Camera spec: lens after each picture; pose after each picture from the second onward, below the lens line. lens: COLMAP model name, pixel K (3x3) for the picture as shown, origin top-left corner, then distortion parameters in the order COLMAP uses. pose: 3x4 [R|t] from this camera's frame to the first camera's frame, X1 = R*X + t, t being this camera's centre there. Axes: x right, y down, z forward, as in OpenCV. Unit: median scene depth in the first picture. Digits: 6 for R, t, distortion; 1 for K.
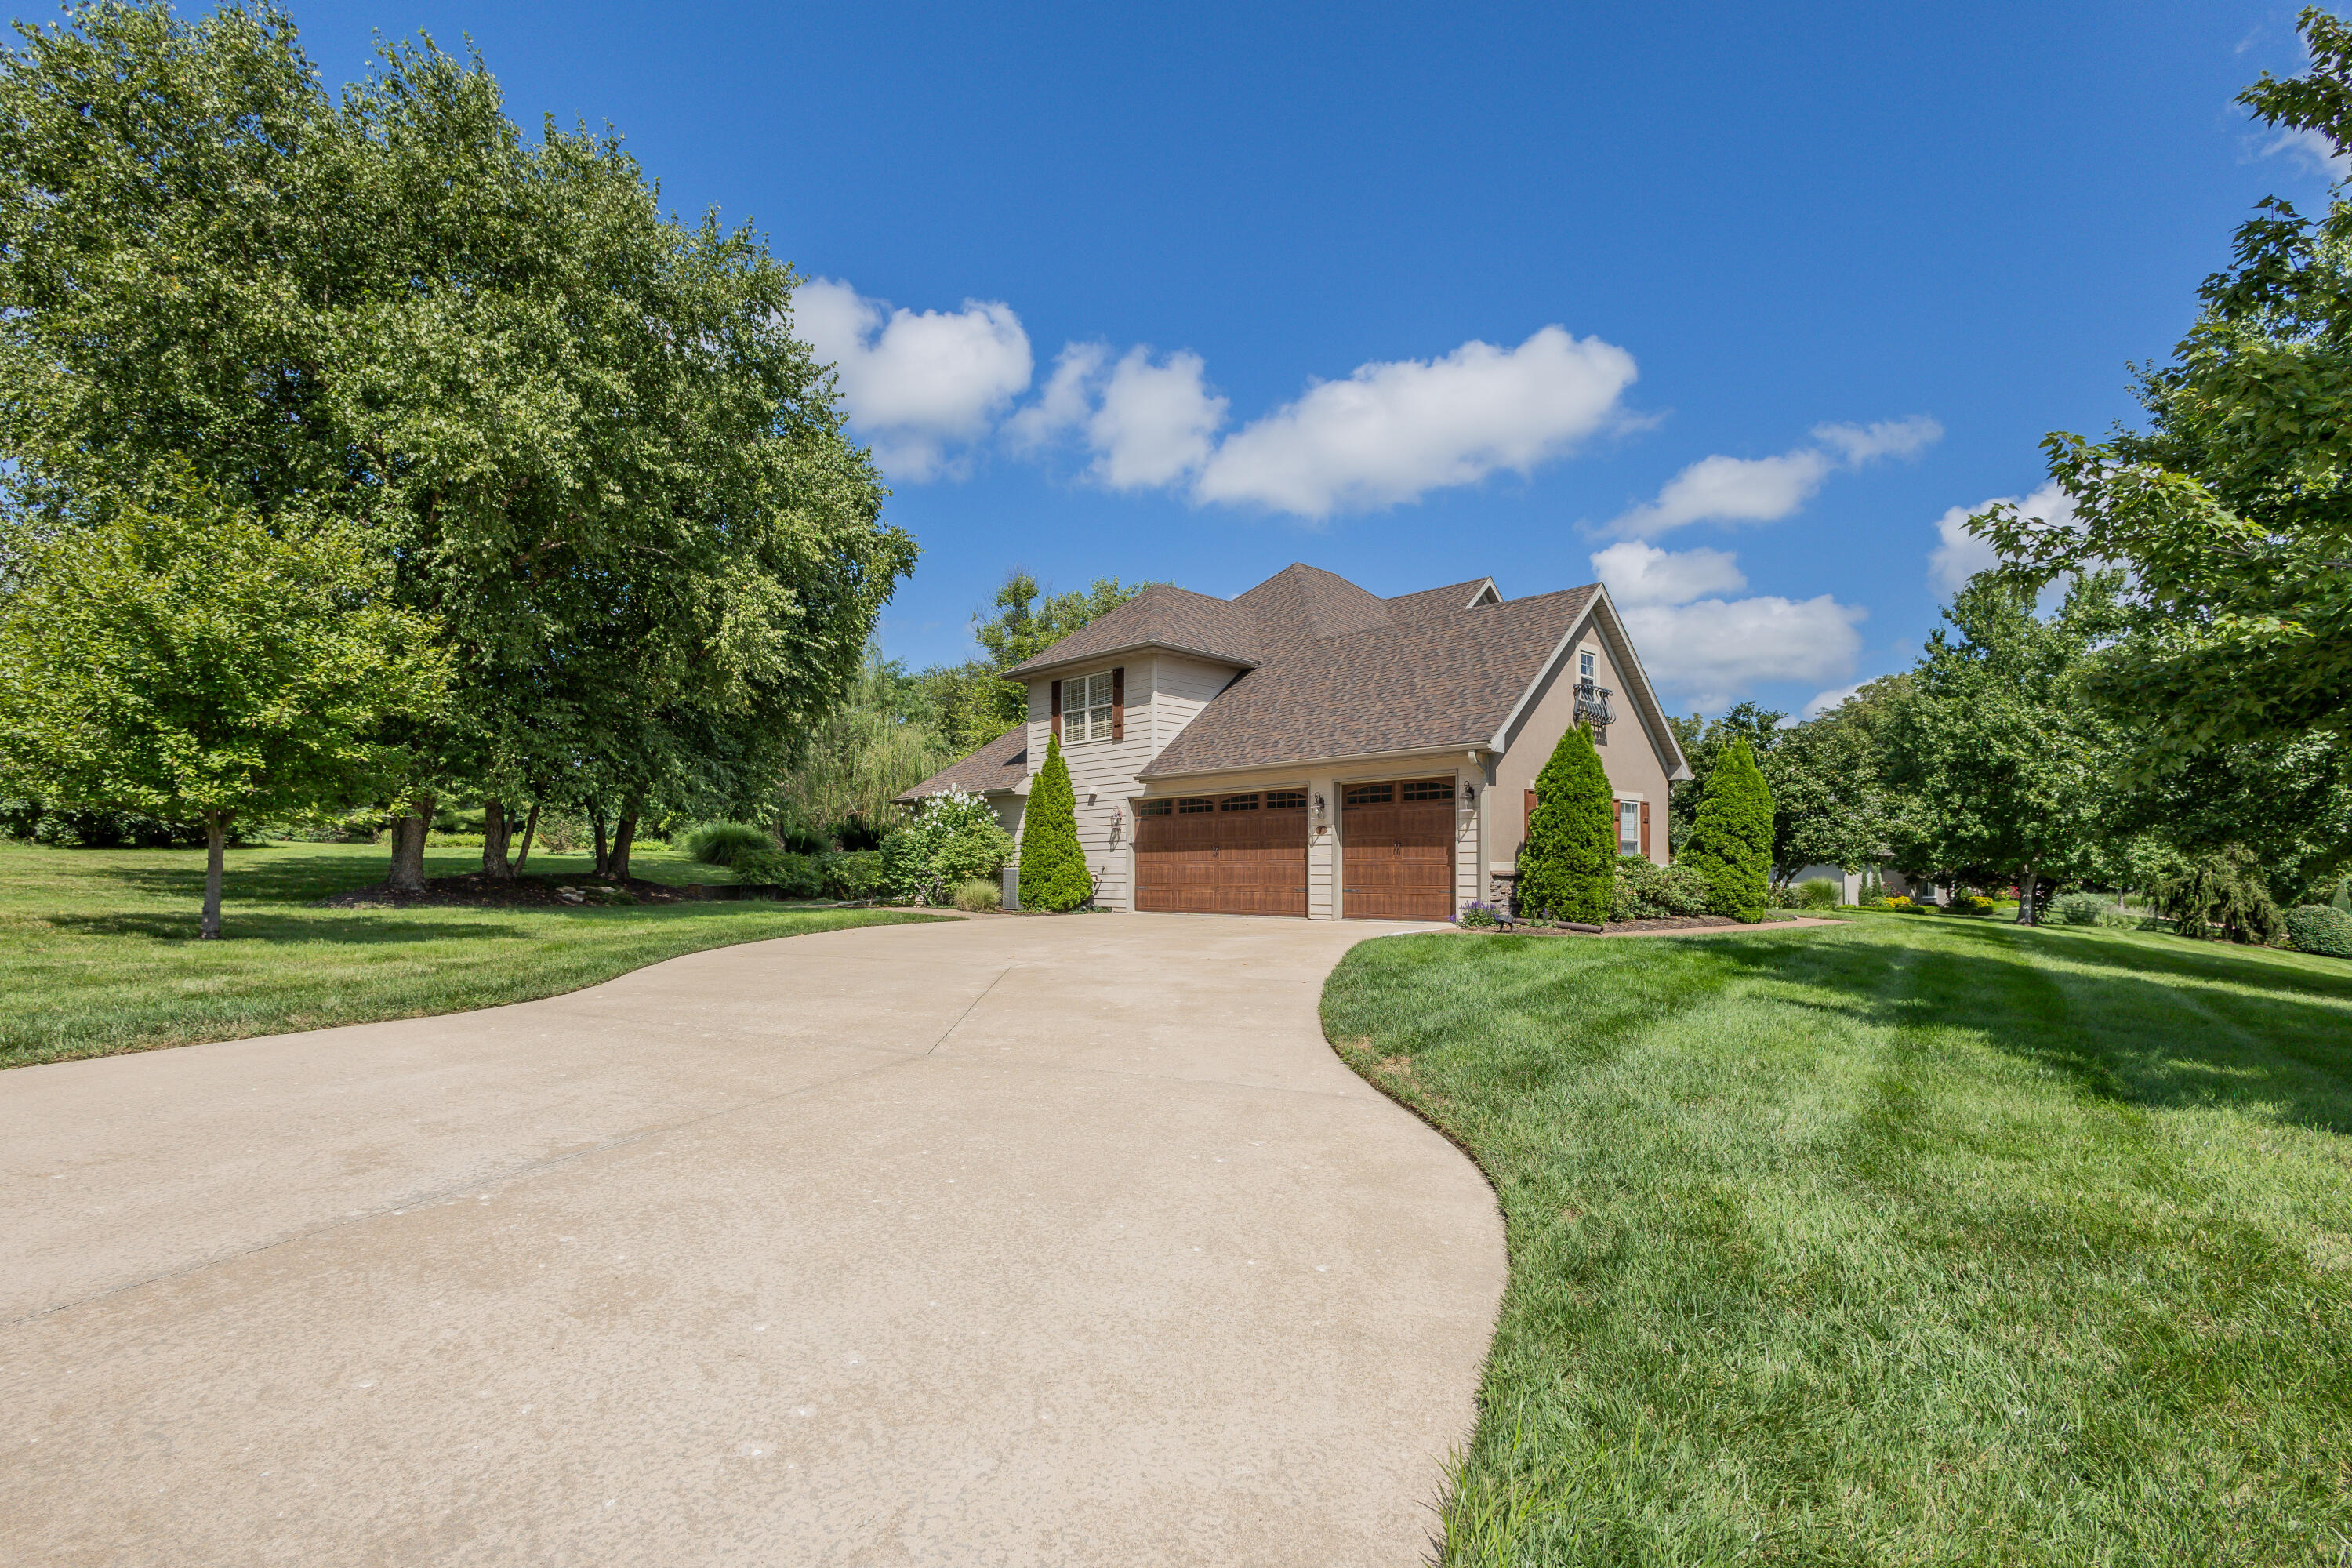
lens RADIAL K [[1116.7, 0, 1155.8], [0, 1116.7, 849.0], [0, 0, 1]] dist [0.007909, -0.001296]
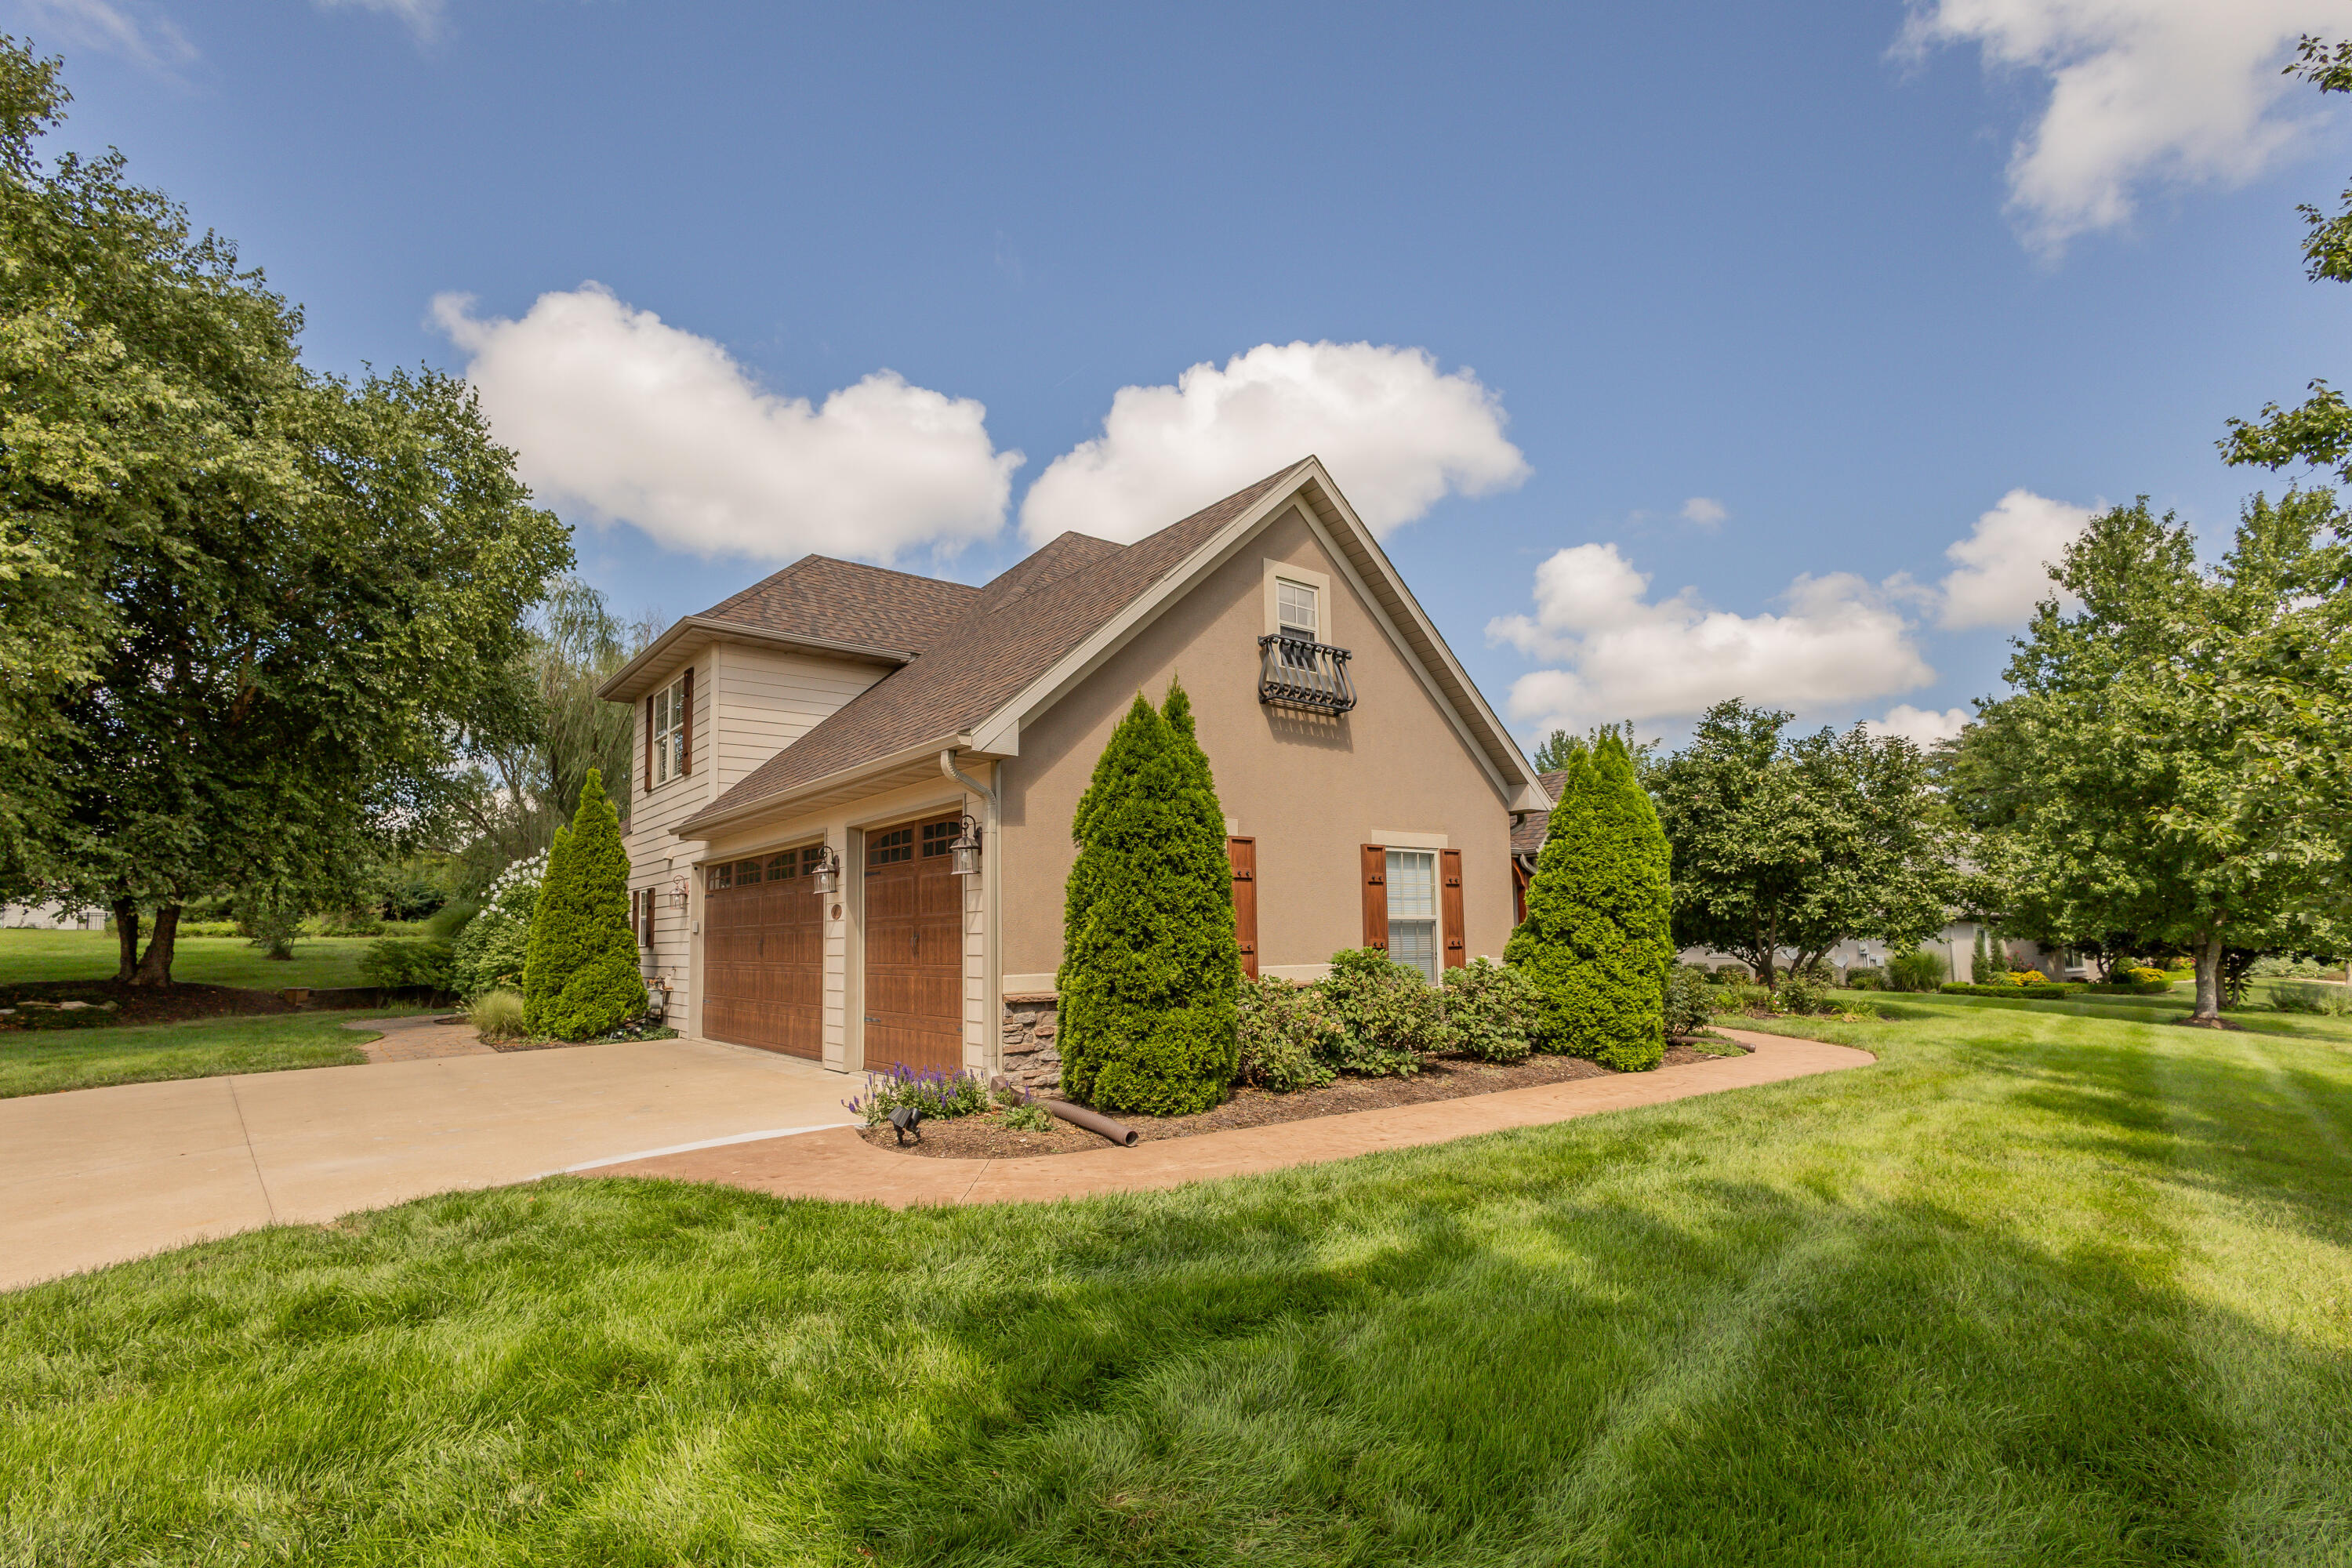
lens RADIAL K [[1116.7, 0, 1155.8], [0, 1116.7, 849.0], [0, 0, 1]] dist [0.007909, -0.001296]
pose [[0.994975, -0.022791, -0.097495, 0.306608], [0.017182, 0.998170, -0.057984, -0.010657], [0.098638, 0.056018, 0.993545, 0.374439]]
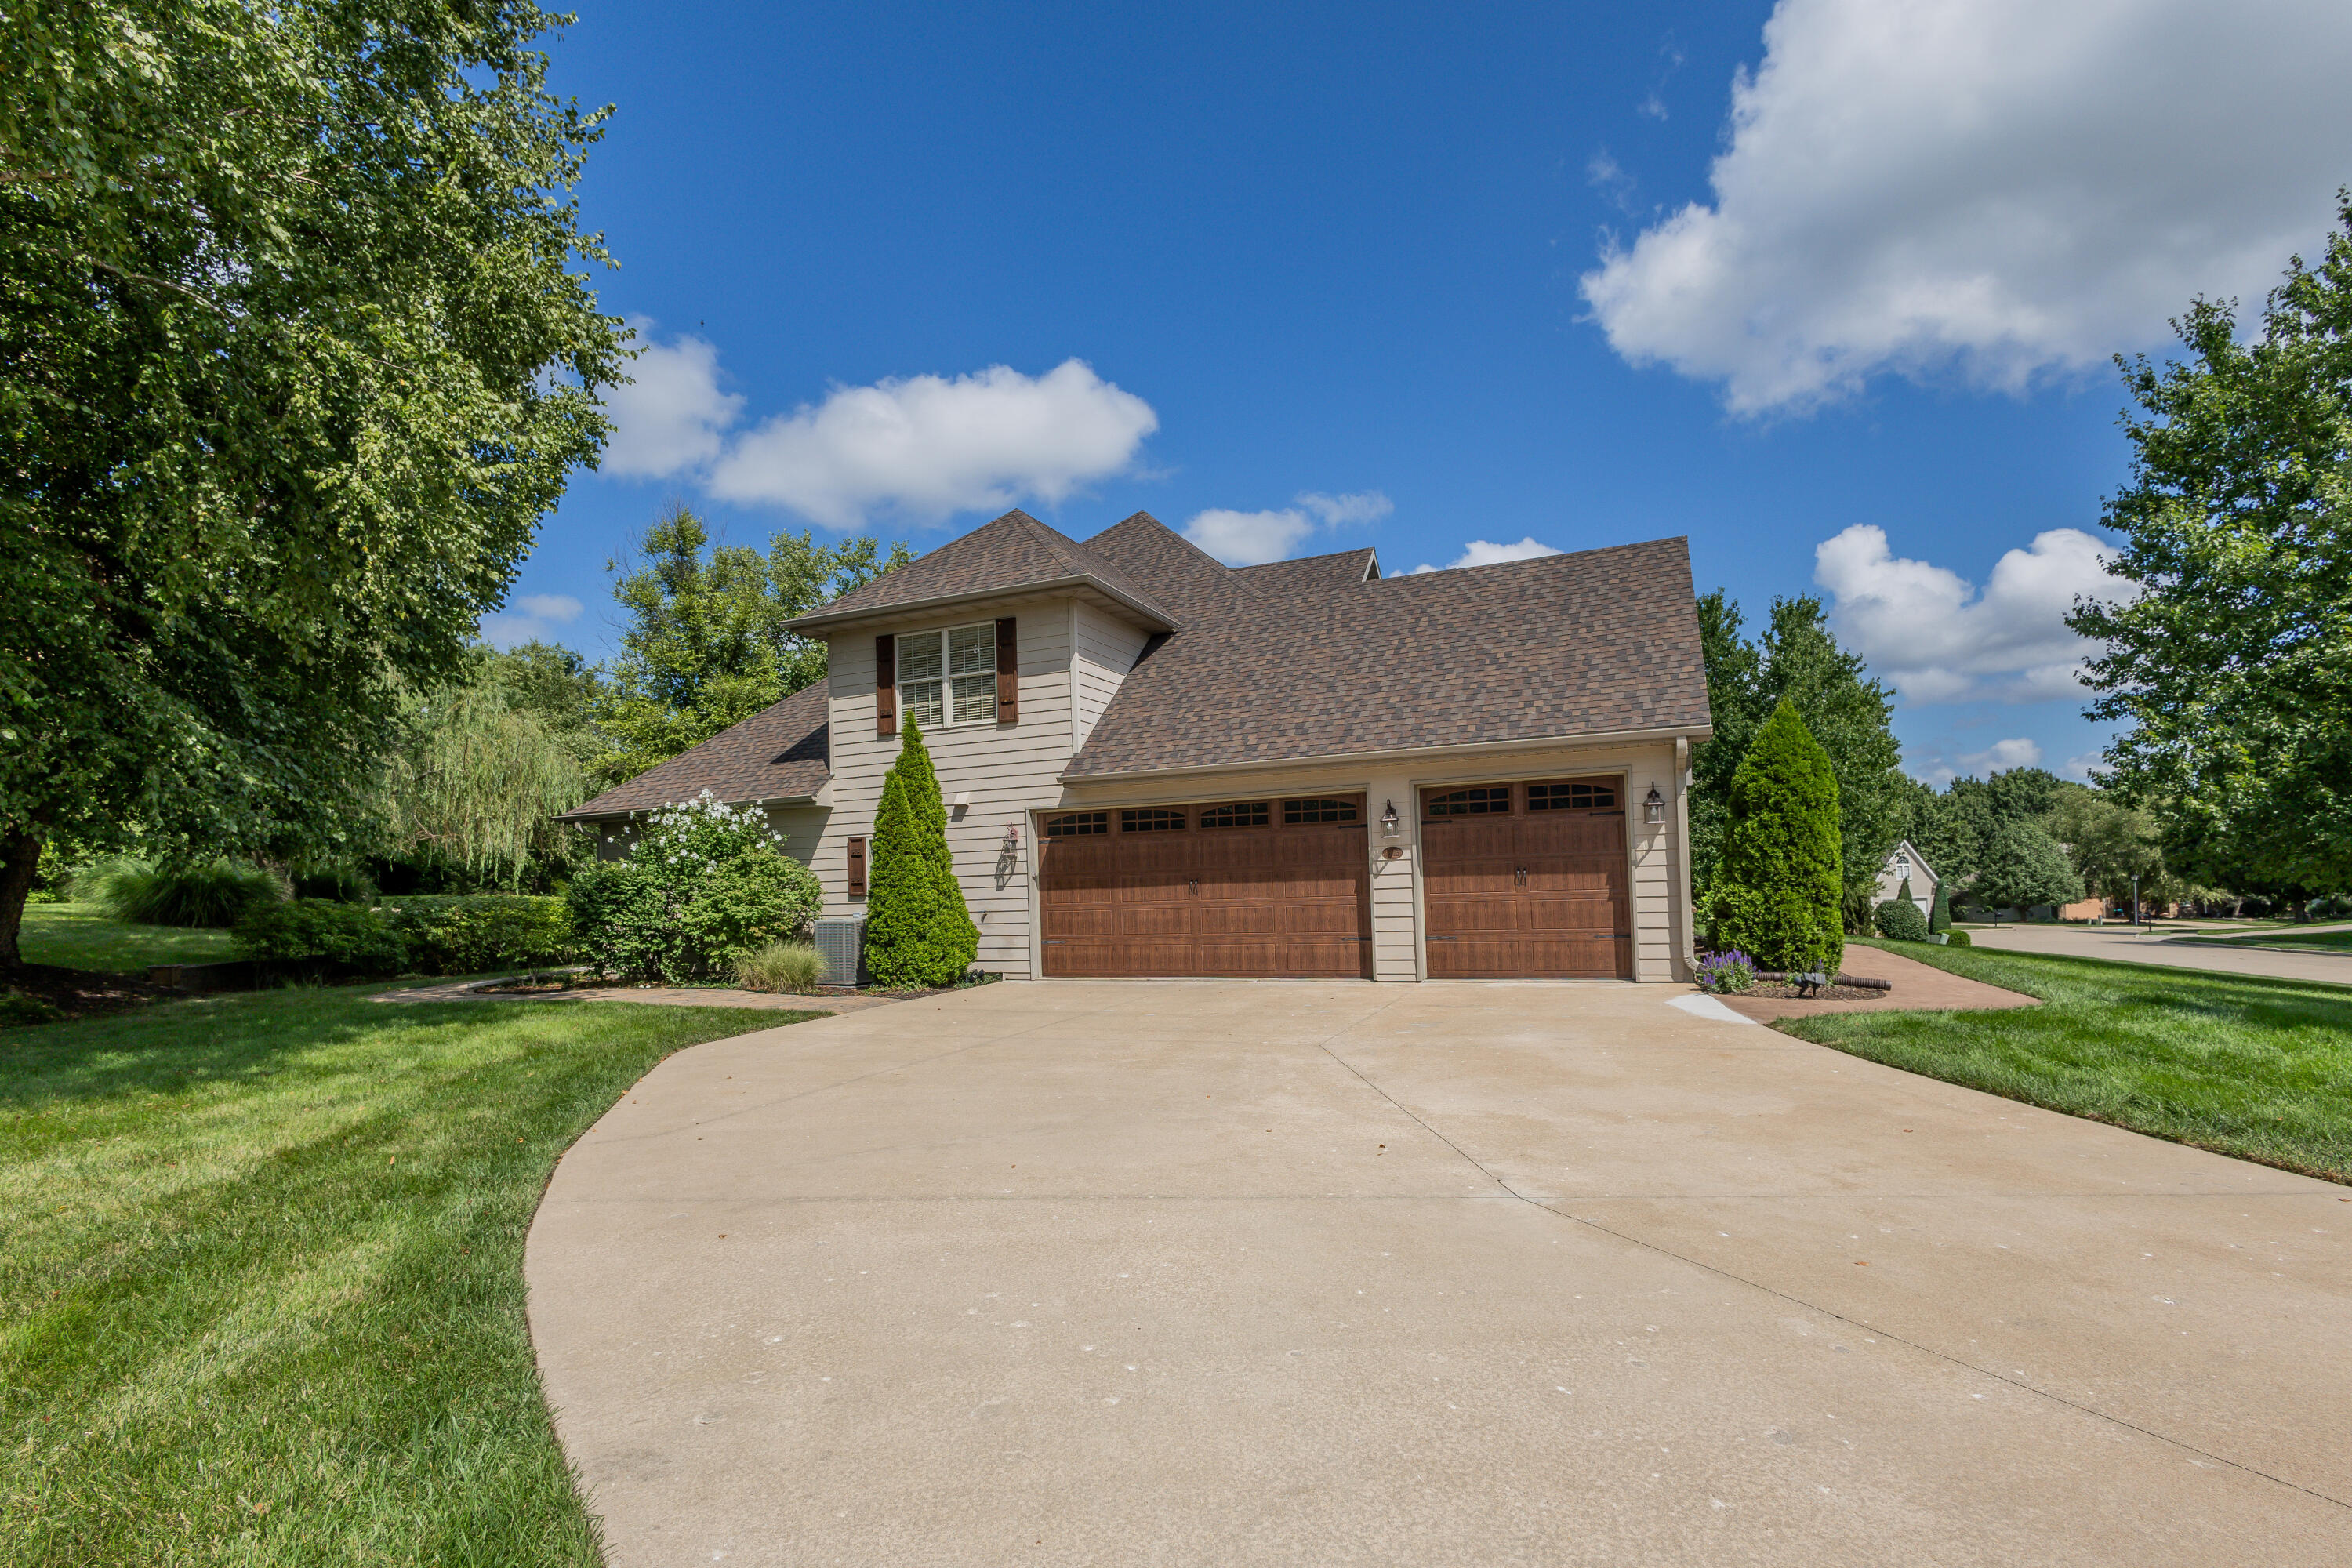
lens RADIAL K [[1116.7, 0, 1155.8], [0, 1116.7, 849.0], [0, 0, 1]] dist [0.007909, -0.001296]
pose [[0.915018, -0.015856, 0.403102, -0.226292], [0.022660, 0.999670, -0.012114, -0.012008], [-0.402777, 0.020219, 0.915075, 0.349734]]
